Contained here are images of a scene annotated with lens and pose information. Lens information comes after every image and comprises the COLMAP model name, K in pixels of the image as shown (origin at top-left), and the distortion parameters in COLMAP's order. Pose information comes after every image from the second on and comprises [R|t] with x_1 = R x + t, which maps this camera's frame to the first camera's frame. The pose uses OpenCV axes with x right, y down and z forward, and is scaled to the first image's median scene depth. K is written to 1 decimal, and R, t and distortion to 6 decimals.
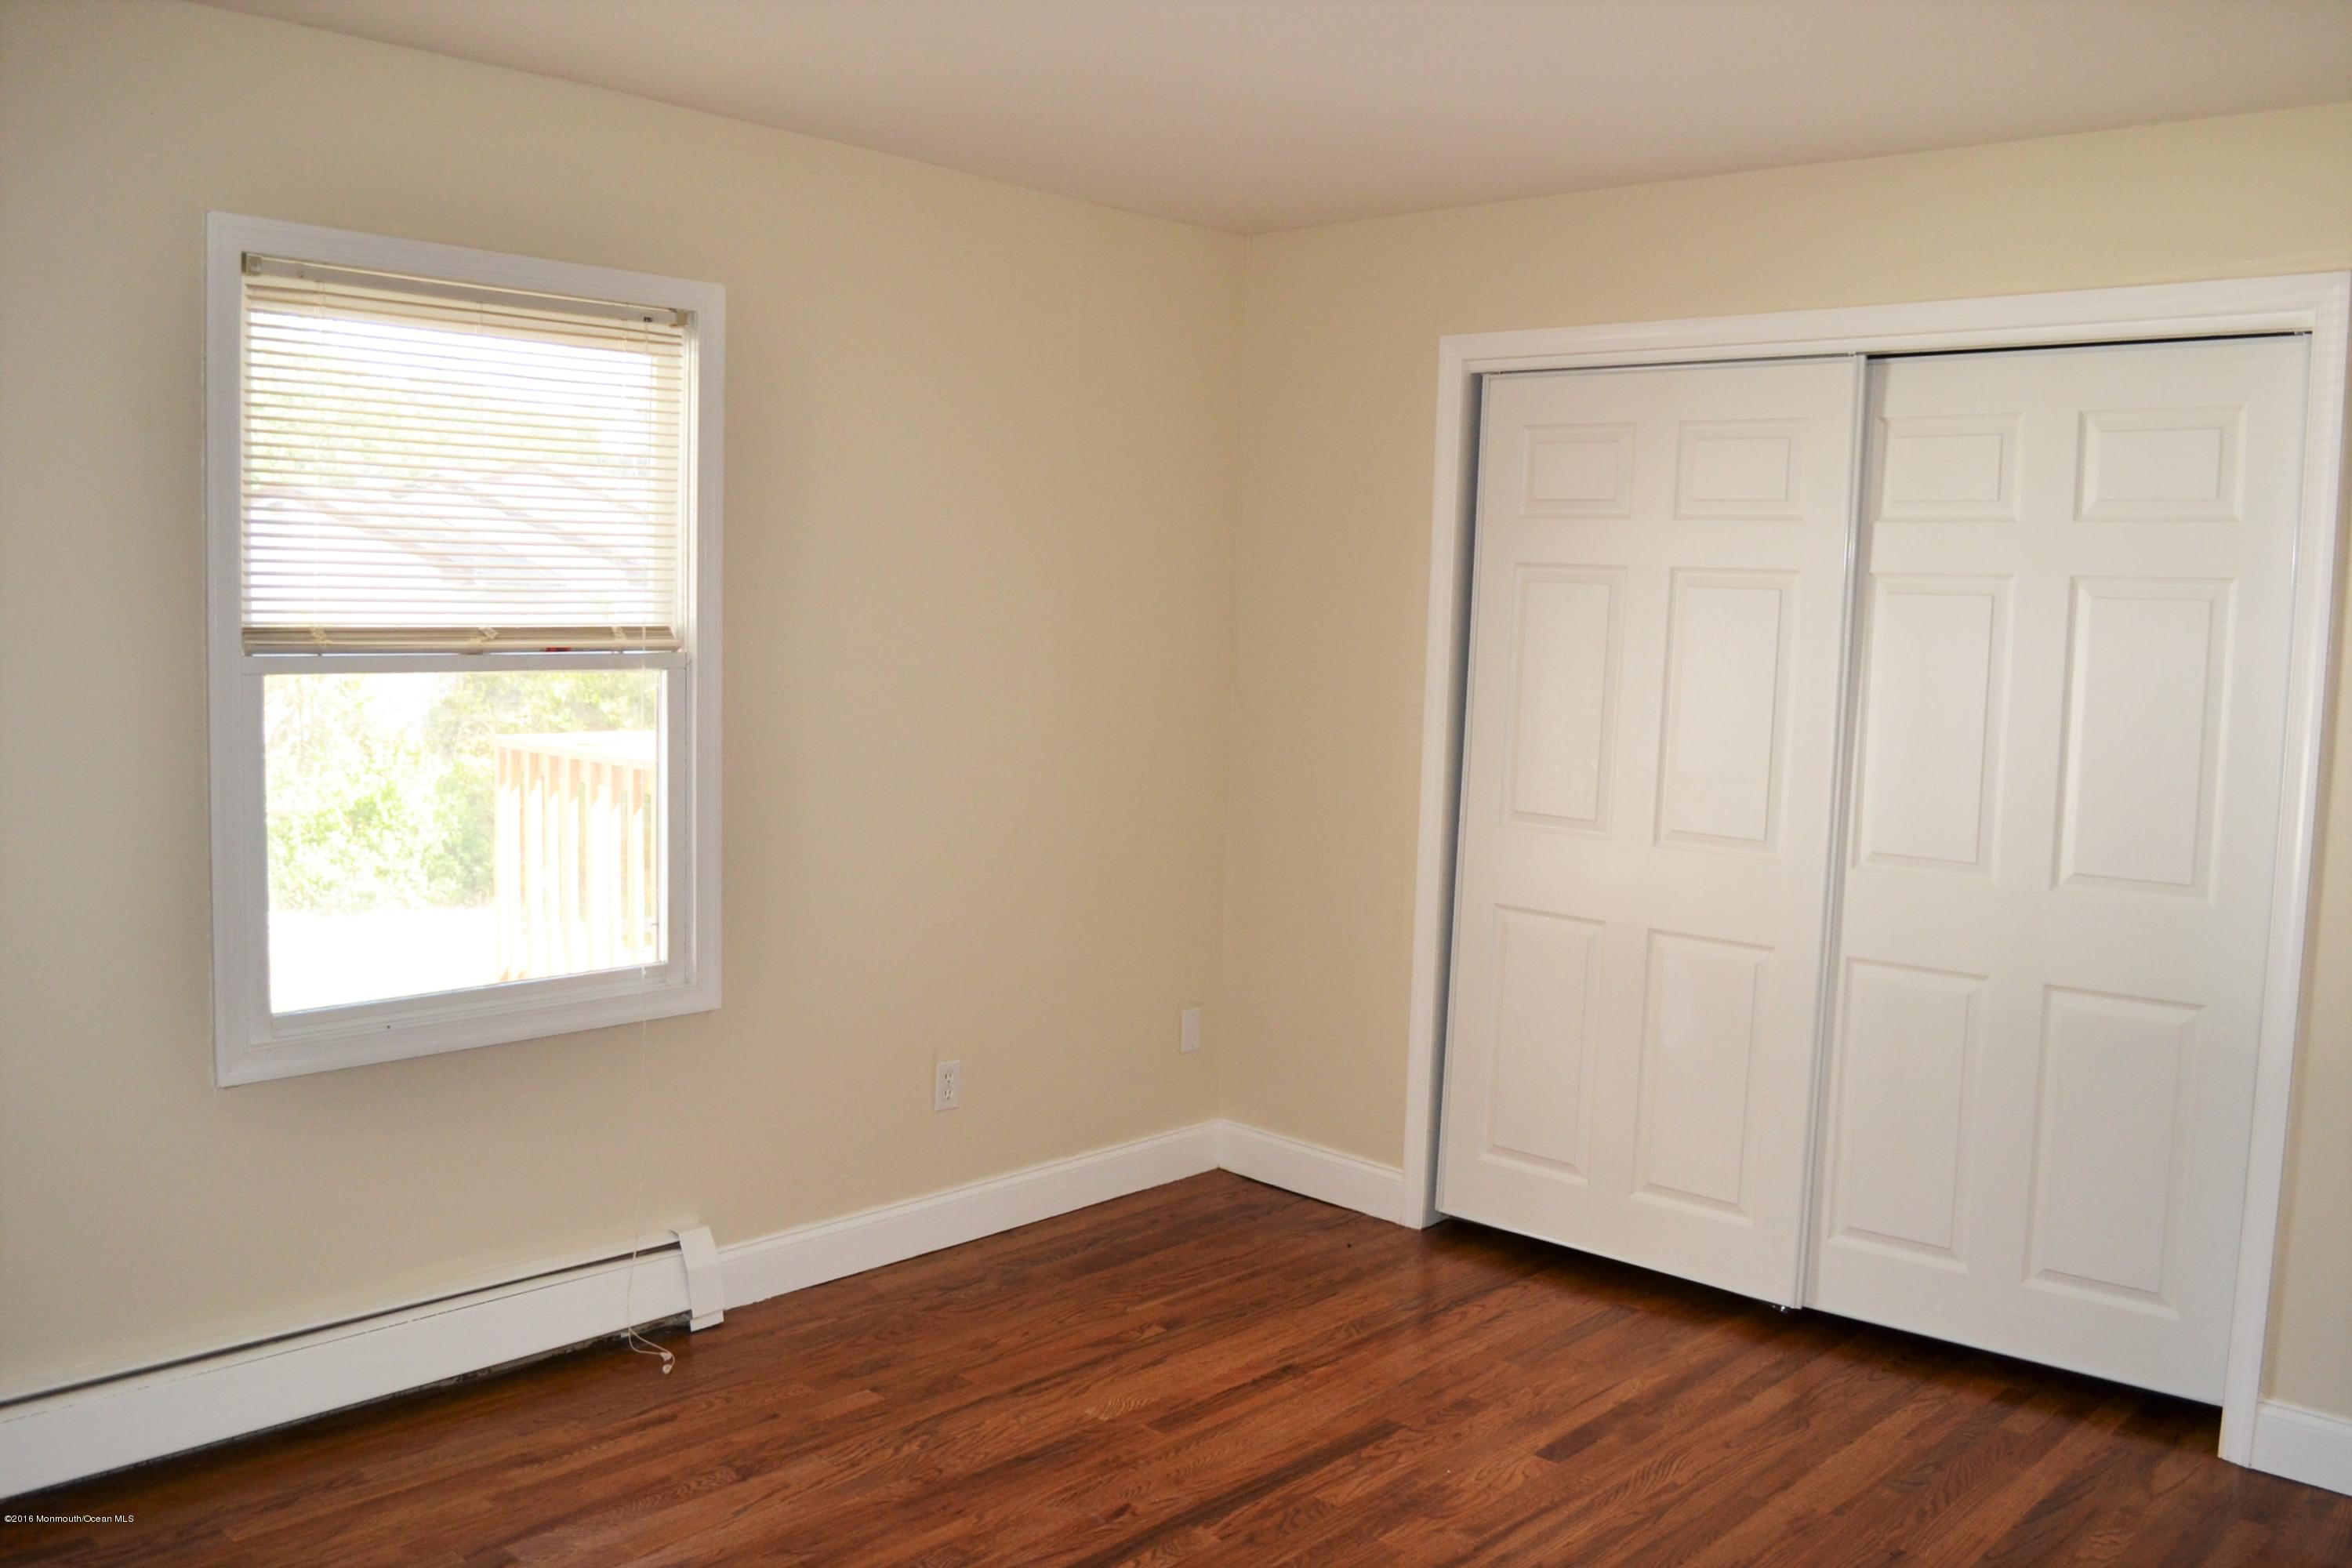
lens RADIAL K [[1940.3, 0, 1176.0], [0, 1940.3, 784.0], [0, 0, 1]] dist [-0.081658, 0.001127]
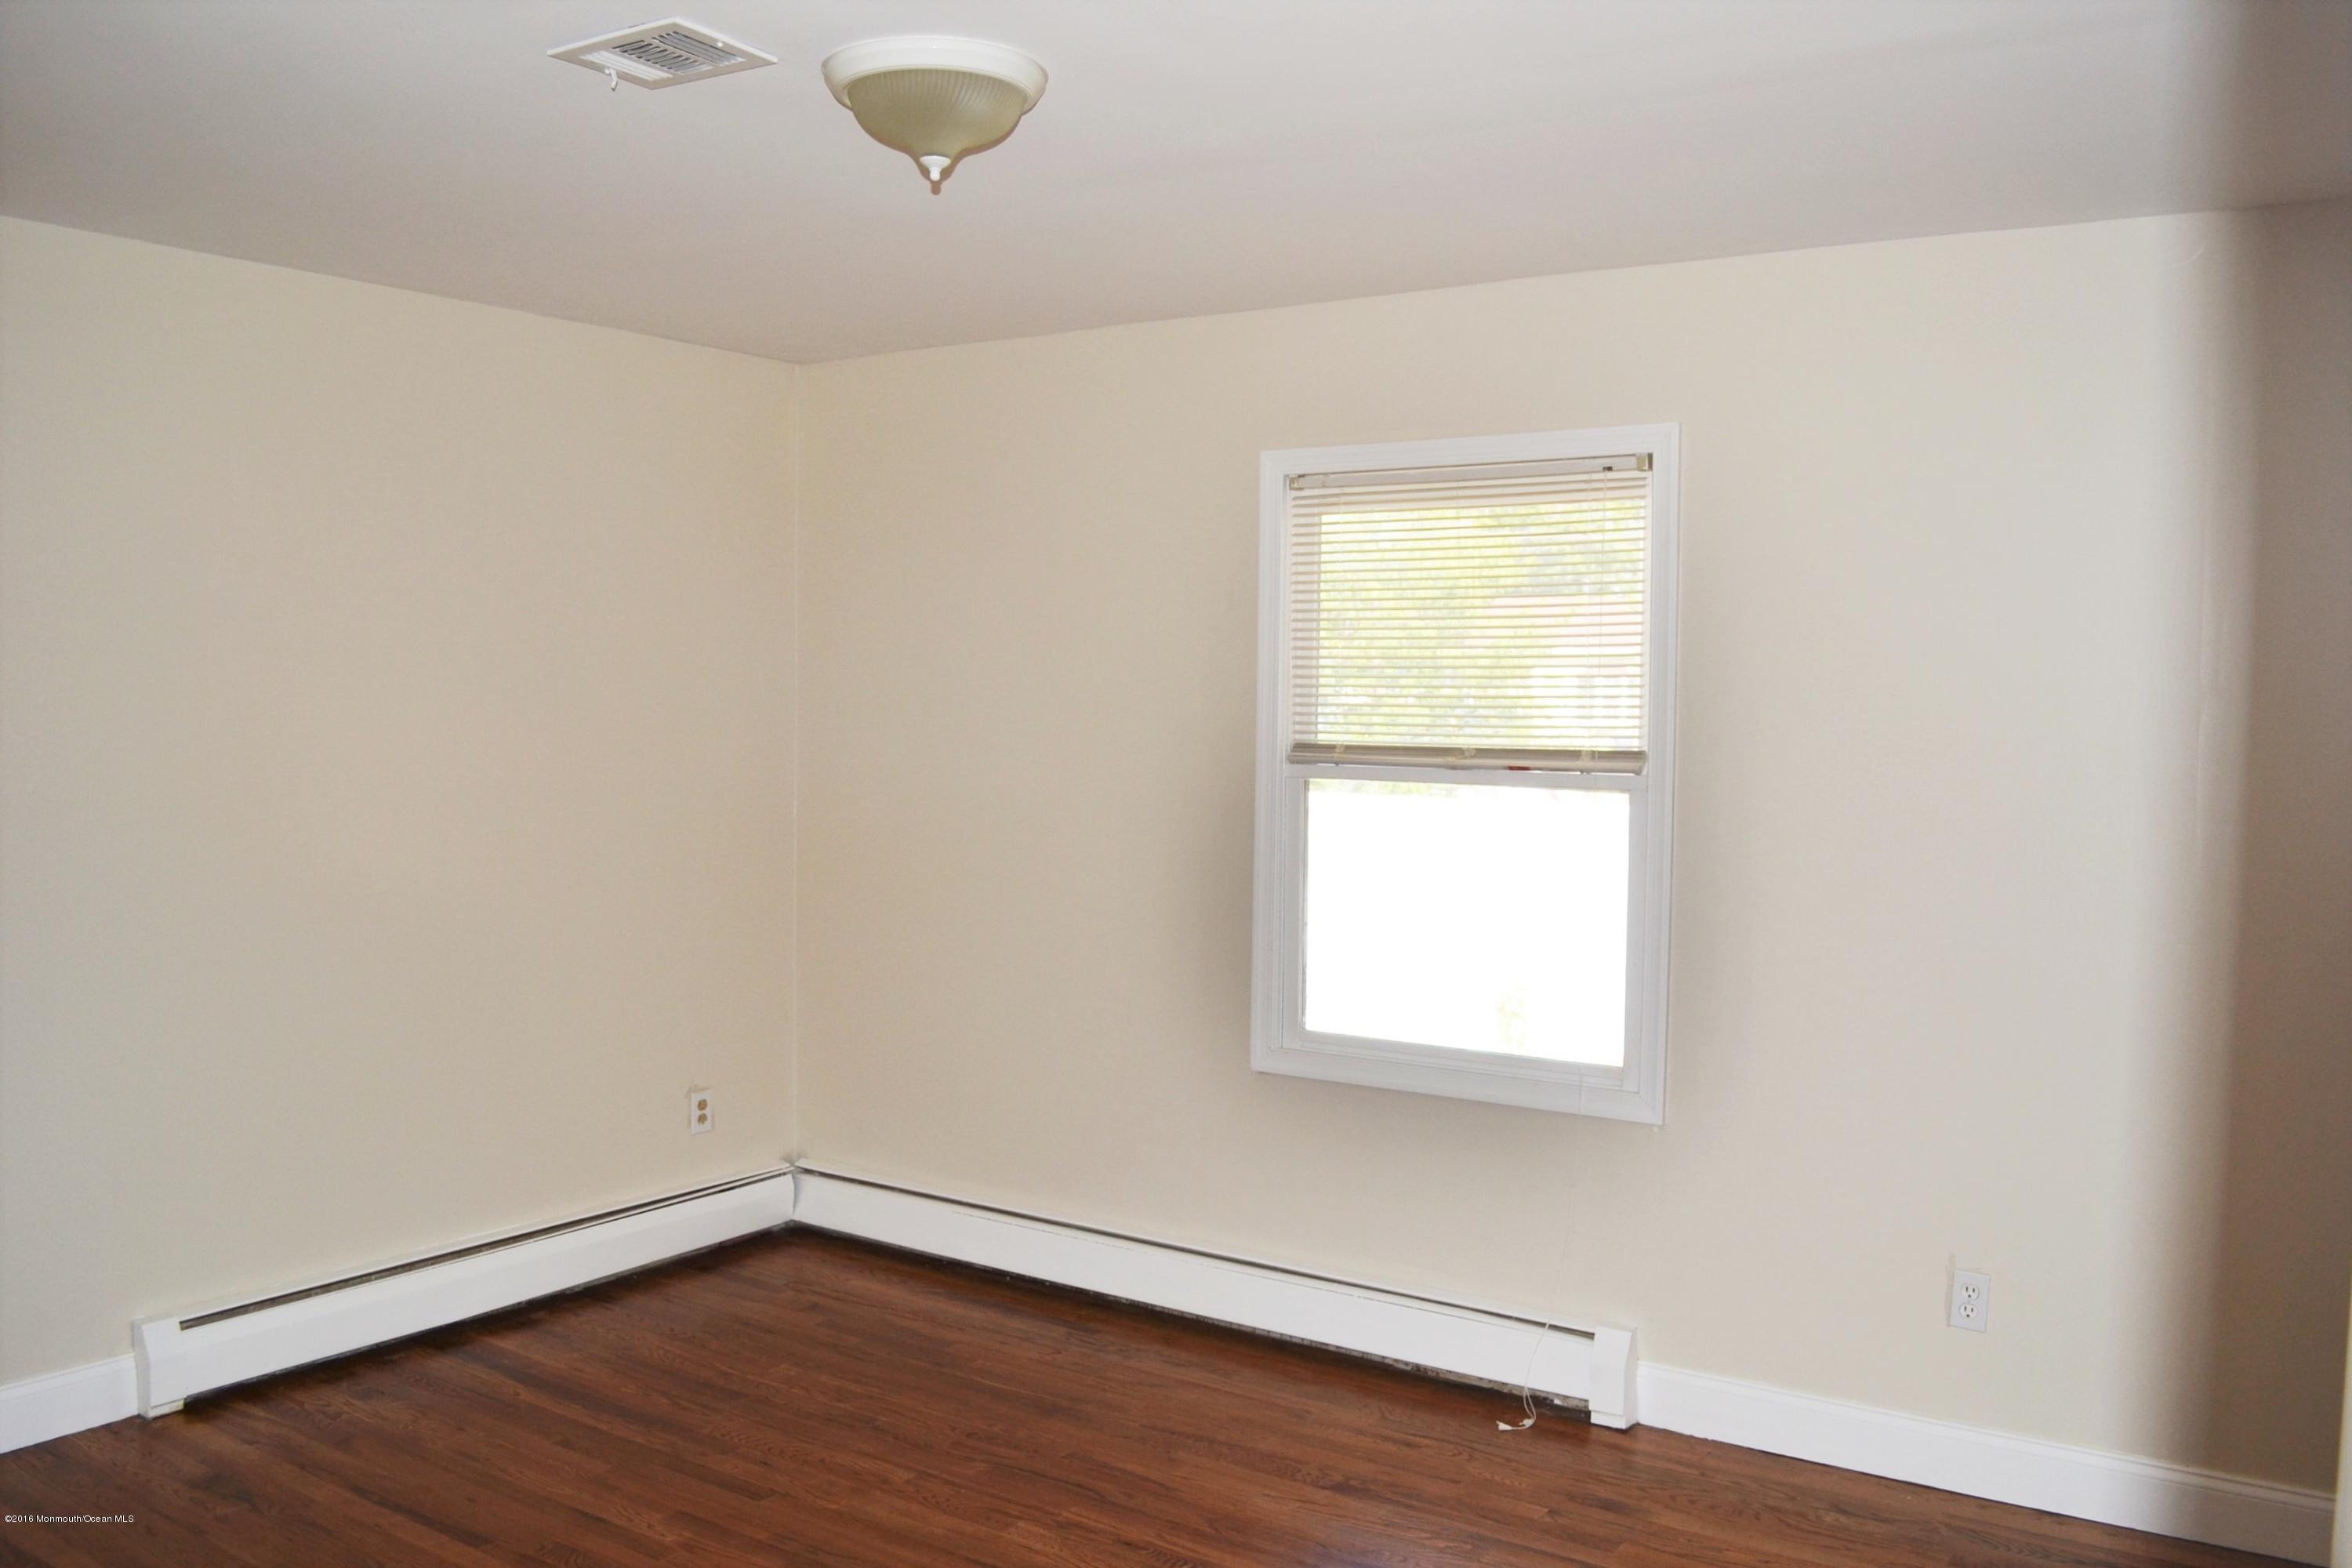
lens RADIAL K [[1940.3, 0, 1176.0], [0, 1940.3, 784.0], [0, 0, 1]] dist [-0.081658, 0.001127]
pose [[0.153859, 0.017276, -0.987942, 0.789866], [-0.105939, 0.994372, 0.000890, -0.039928], [0.982397, 0.104525, 0.154823, 0.621578]]
